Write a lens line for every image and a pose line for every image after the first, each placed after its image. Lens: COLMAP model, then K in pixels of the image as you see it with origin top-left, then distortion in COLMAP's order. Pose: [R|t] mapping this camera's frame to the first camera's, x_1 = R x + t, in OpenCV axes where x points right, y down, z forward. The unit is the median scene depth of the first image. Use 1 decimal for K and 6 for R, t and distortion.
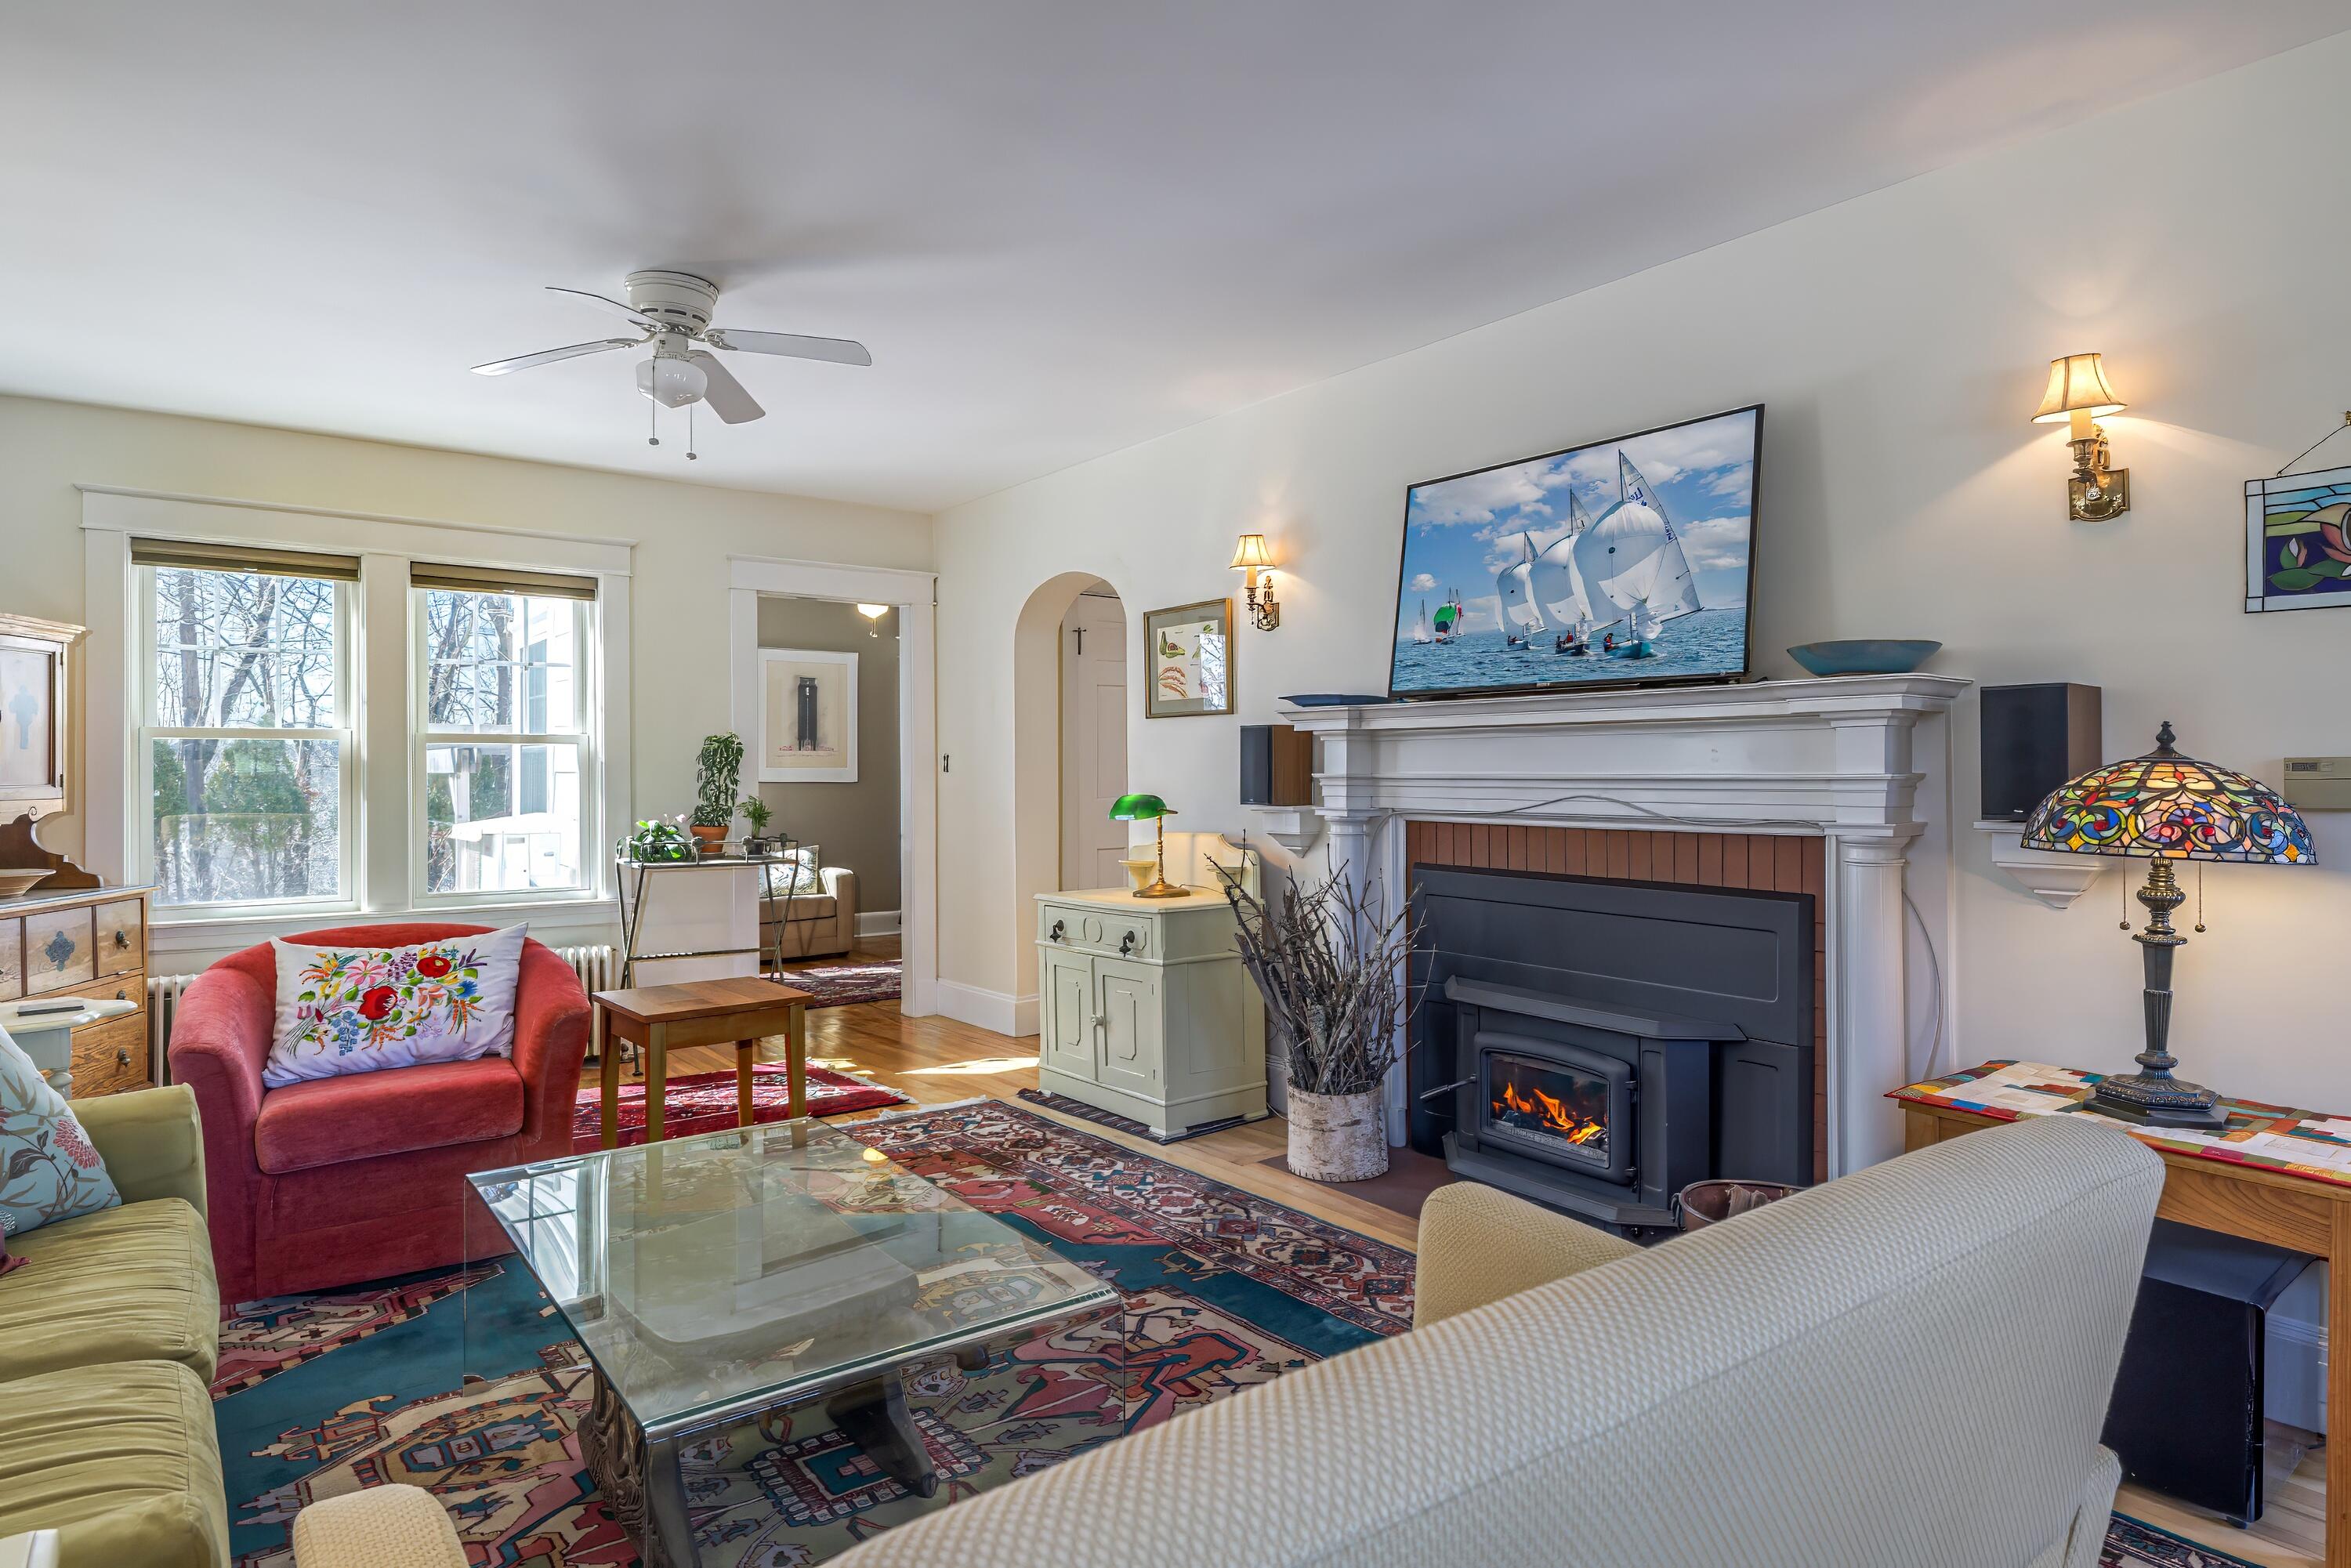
lens RADIAL K [[1329.9, 0, 1180.1], [0, 1329.9, 768.5], [0, 0, 1]] dist [0.006343, 0.000586]
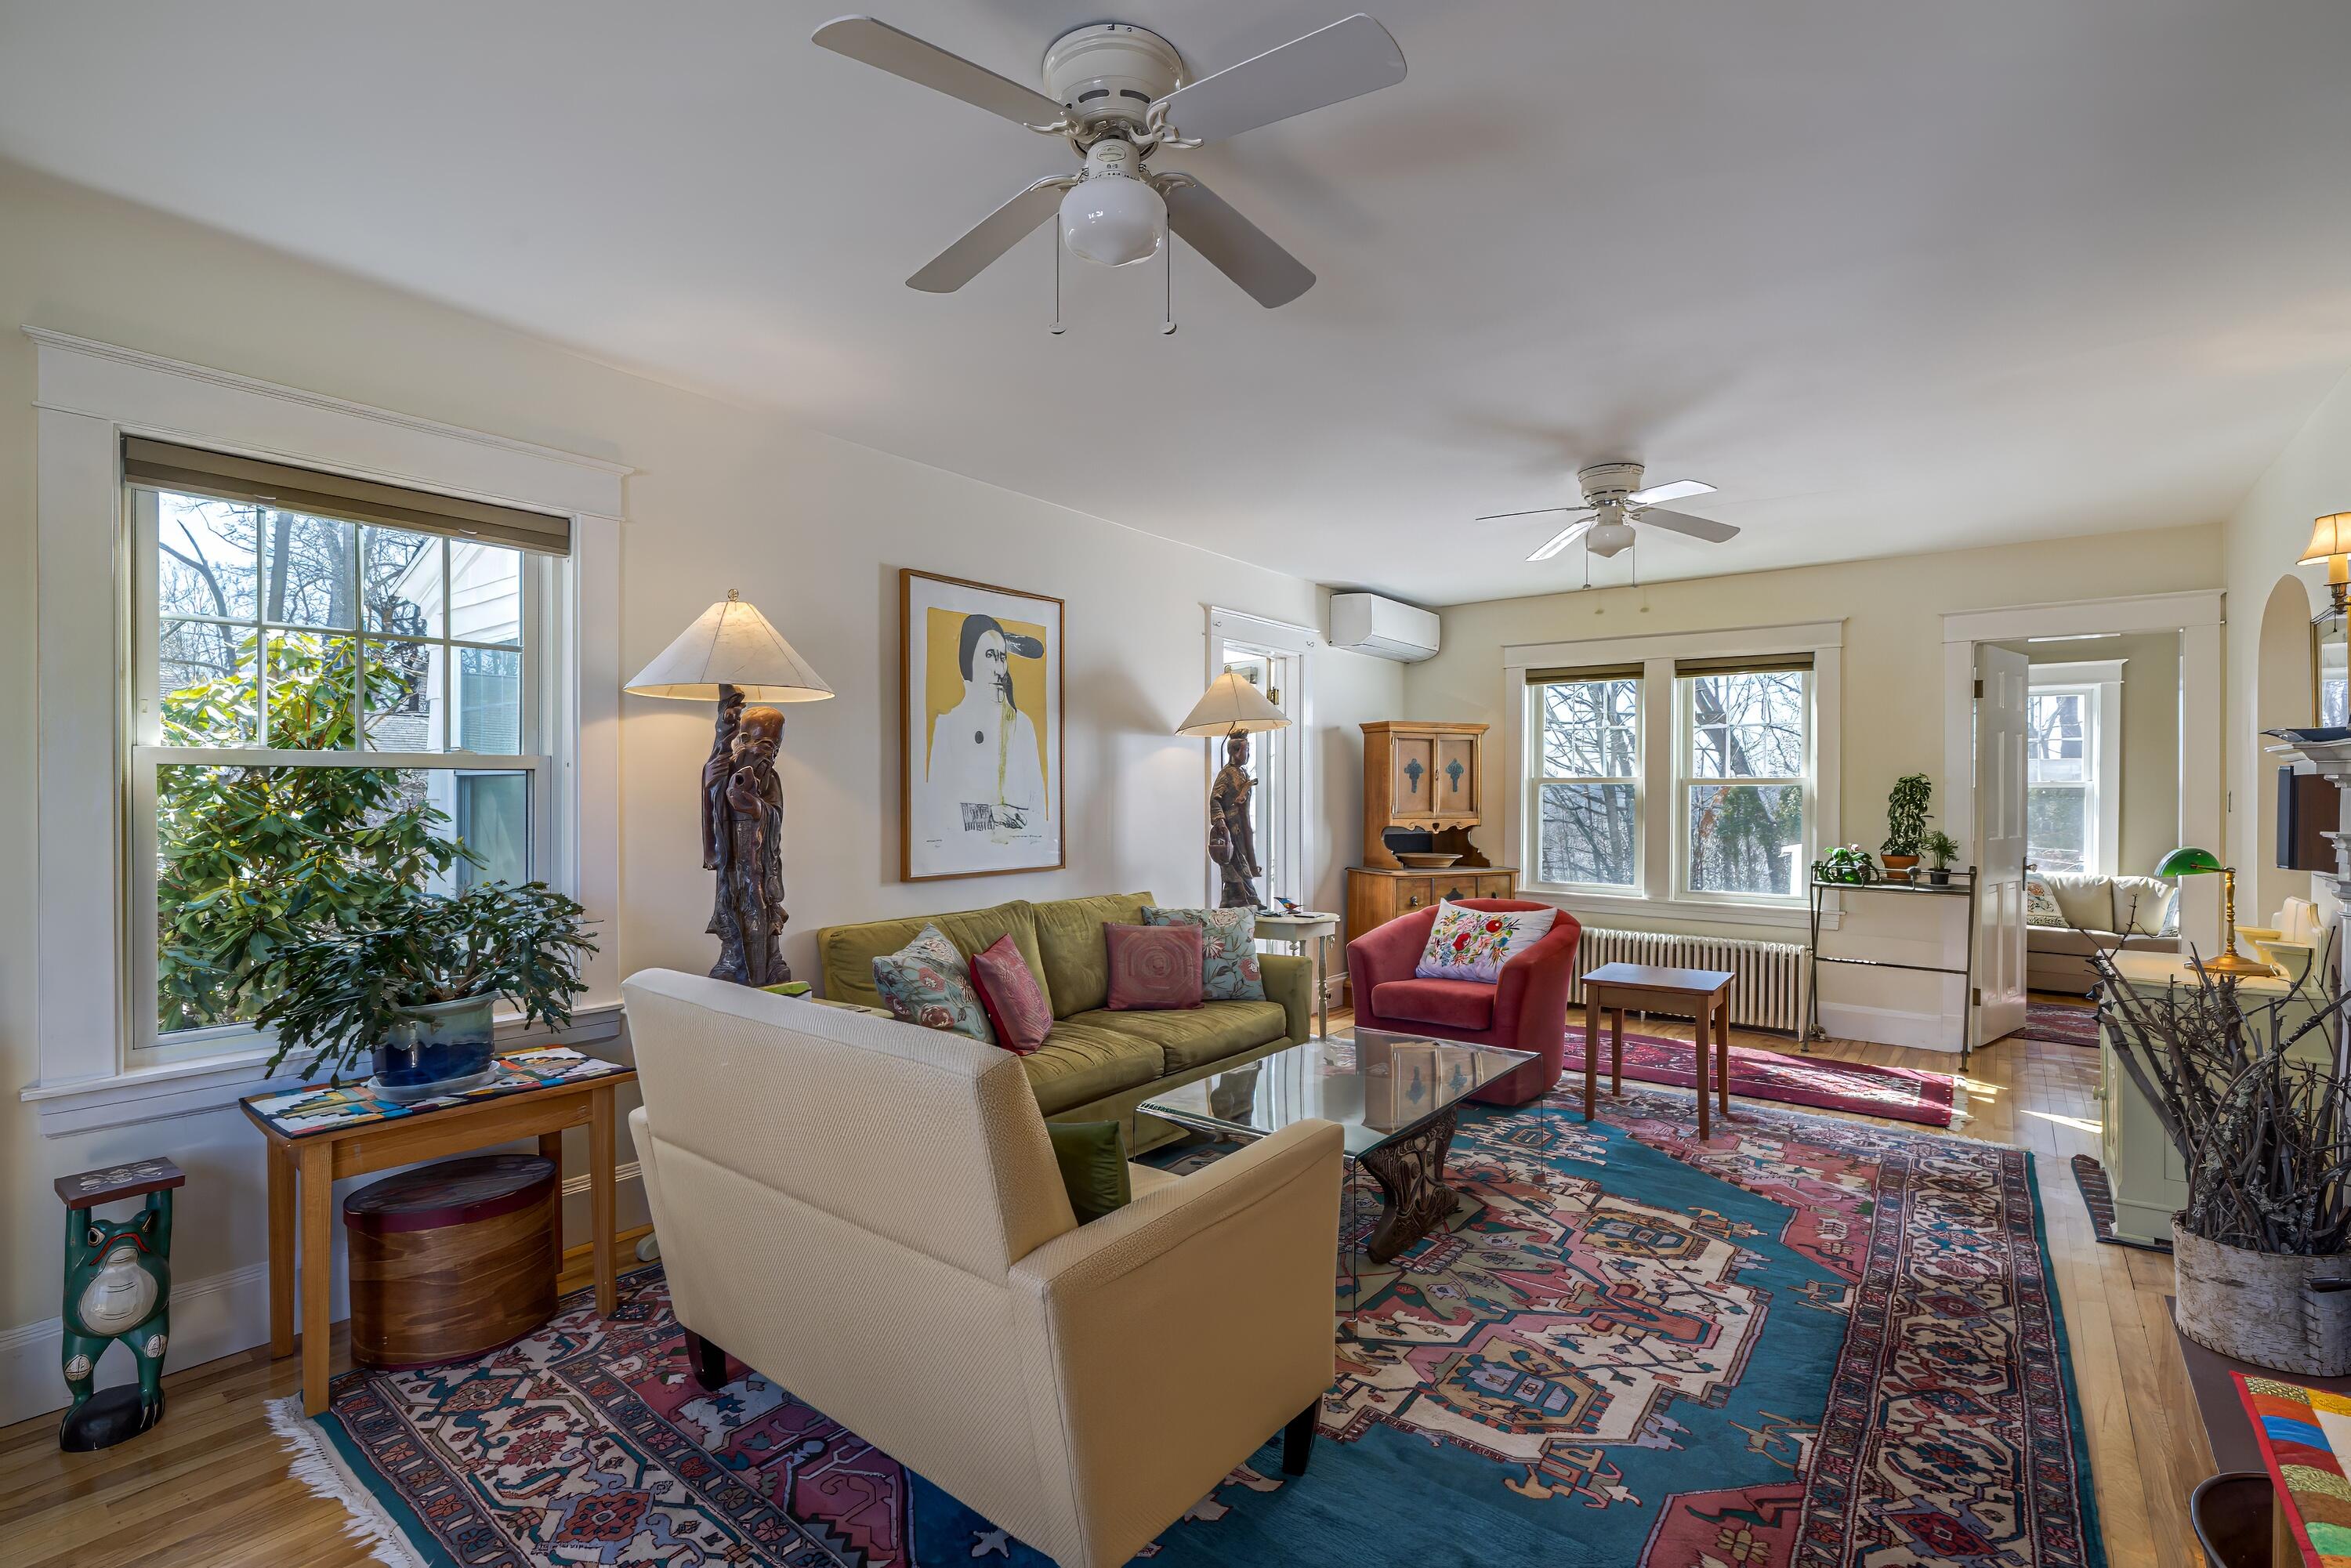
lens RADIAL K [[1071.1, 0, 1168.4], [0, 1071.1, 796.6], [0, 0, 1]] dist [-0.000952, 0.000108]
pose [[0.249337, 0.009458, -0.968371, 0.619587], [-0.000612, 0.999954, 0.009609, -0.025866], [0.968417, -0.001803, 0.249331, 0.257595]]
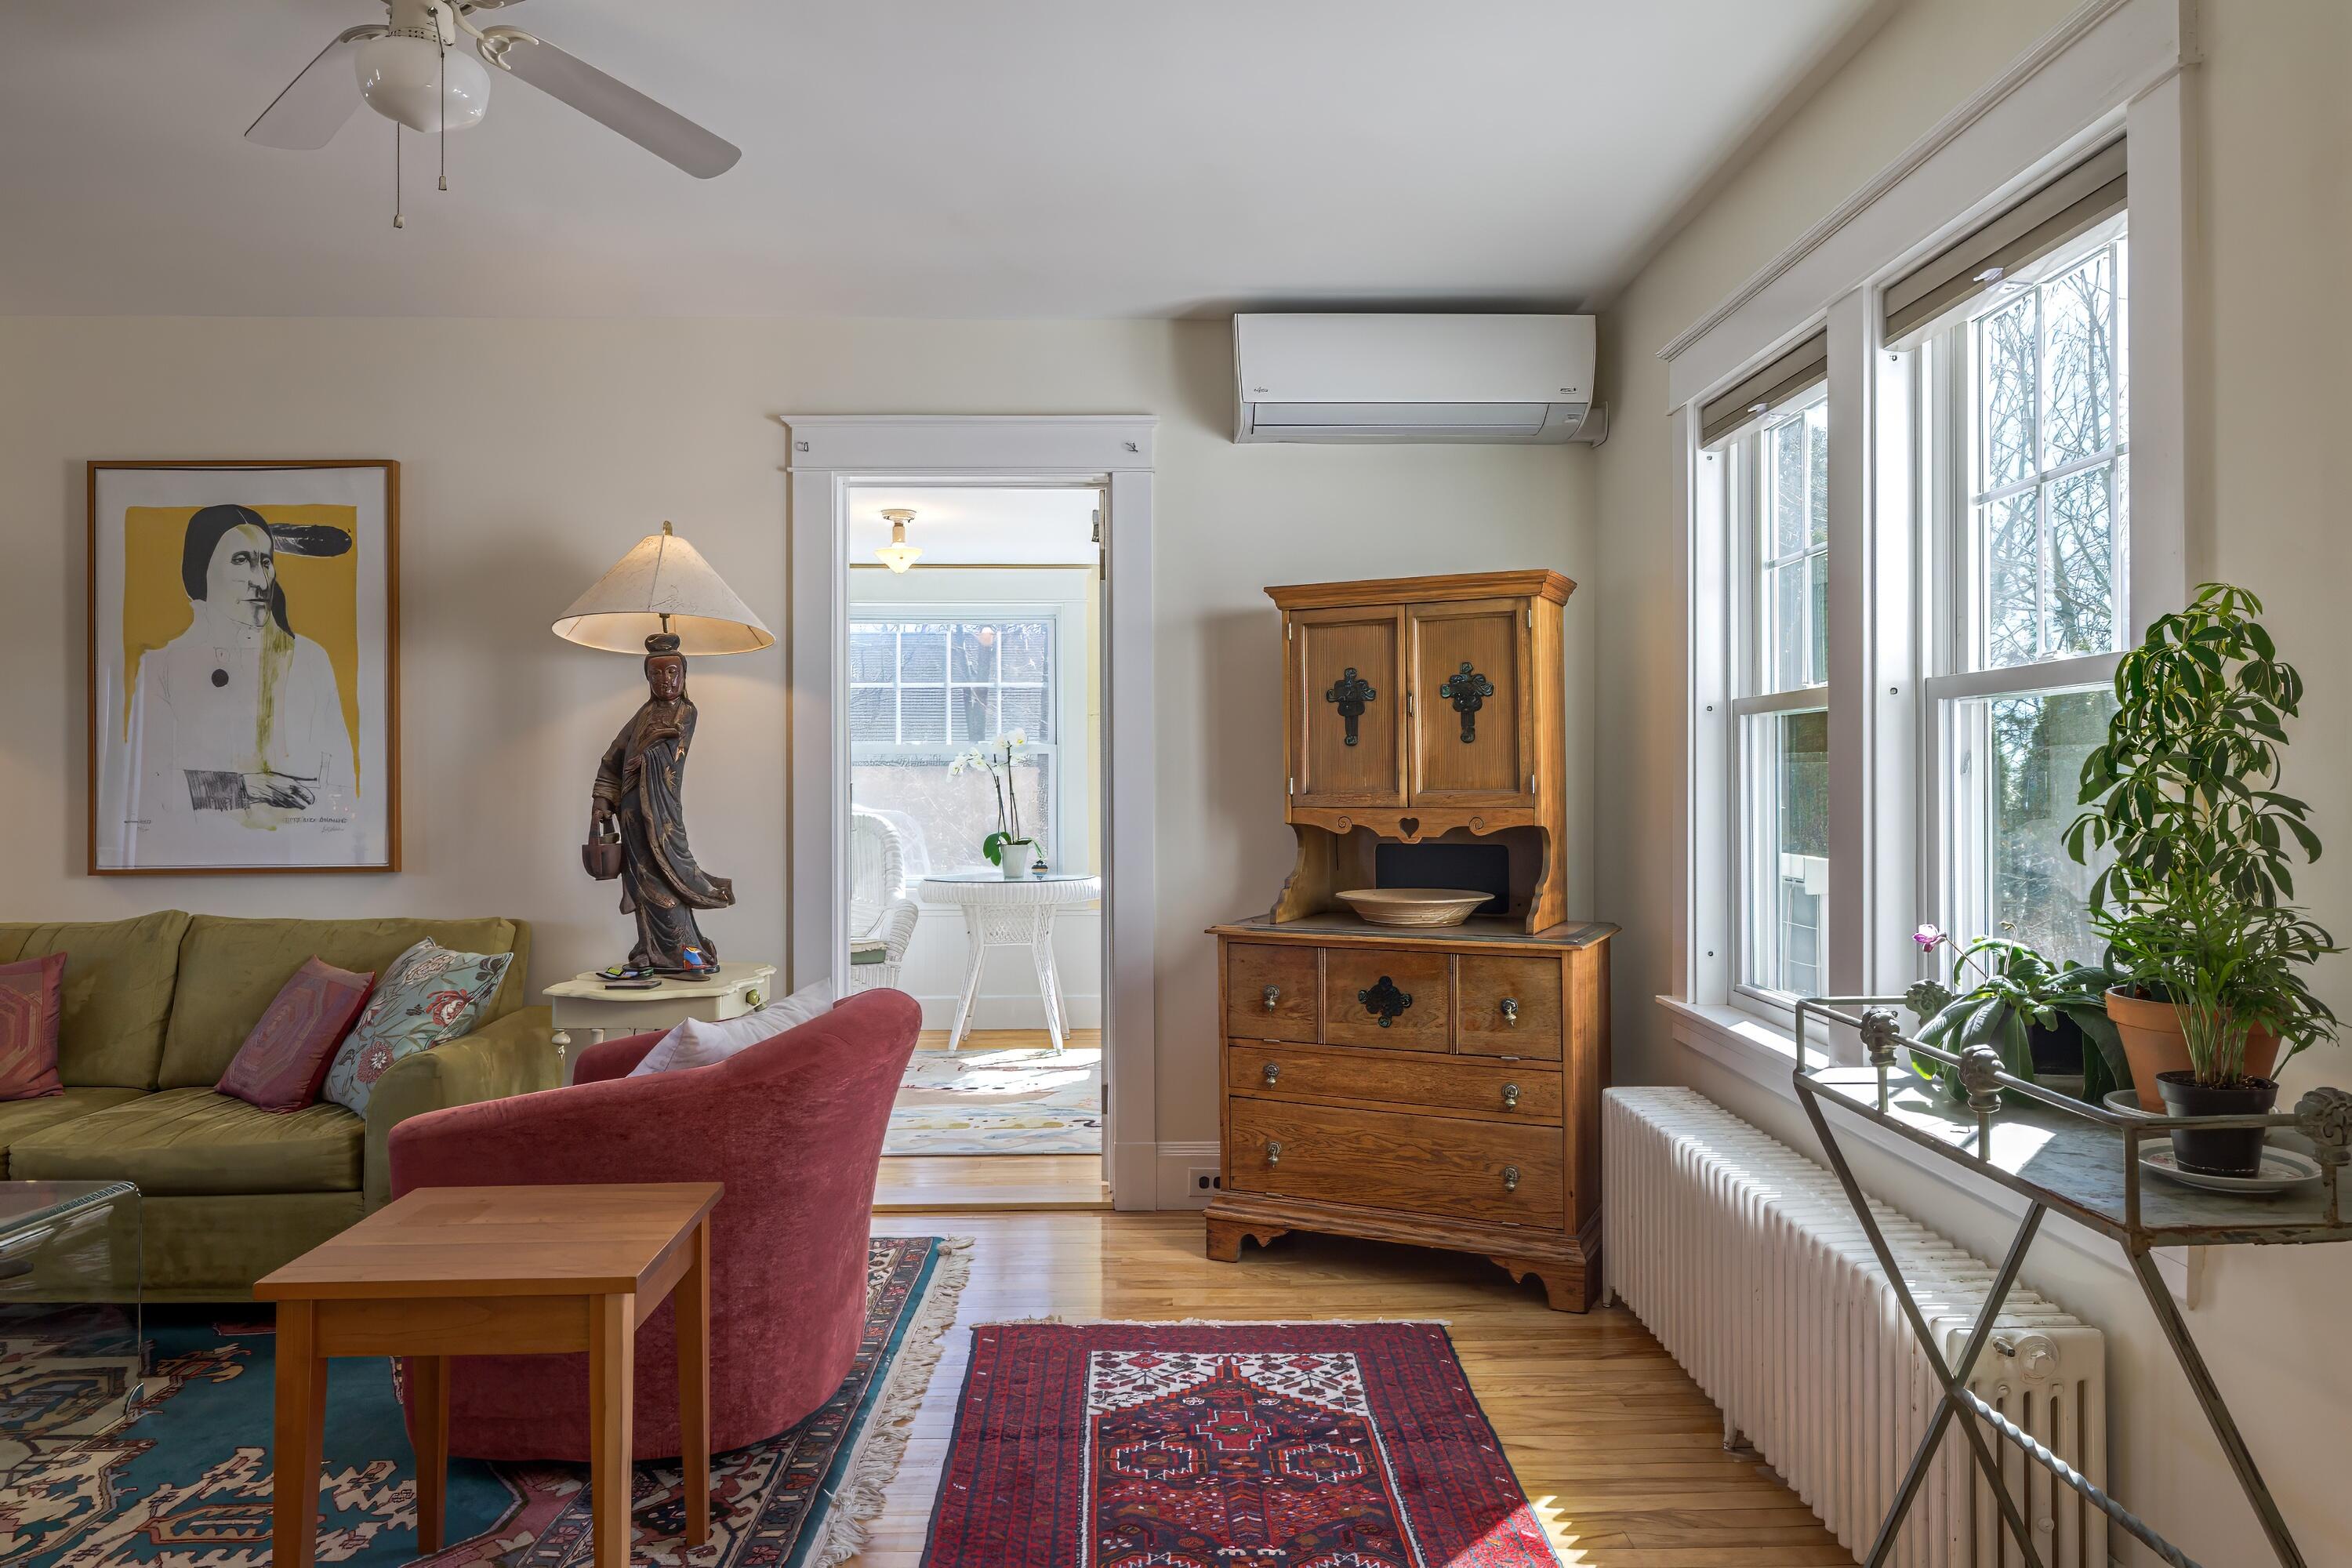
lens RADIAL K [[1520.4, 0, 1177.6], [0, 1520.4, 777.1], [0, 0, 1]] dist [0.002102, 0.001056]
pose [[-0.595504, 0.002088, -0.803349, -0.060708], [0.009738, 0.999942, -0.004619, 0.010121], [0.803293, -0.010574, -0.595490, 1.646654]]
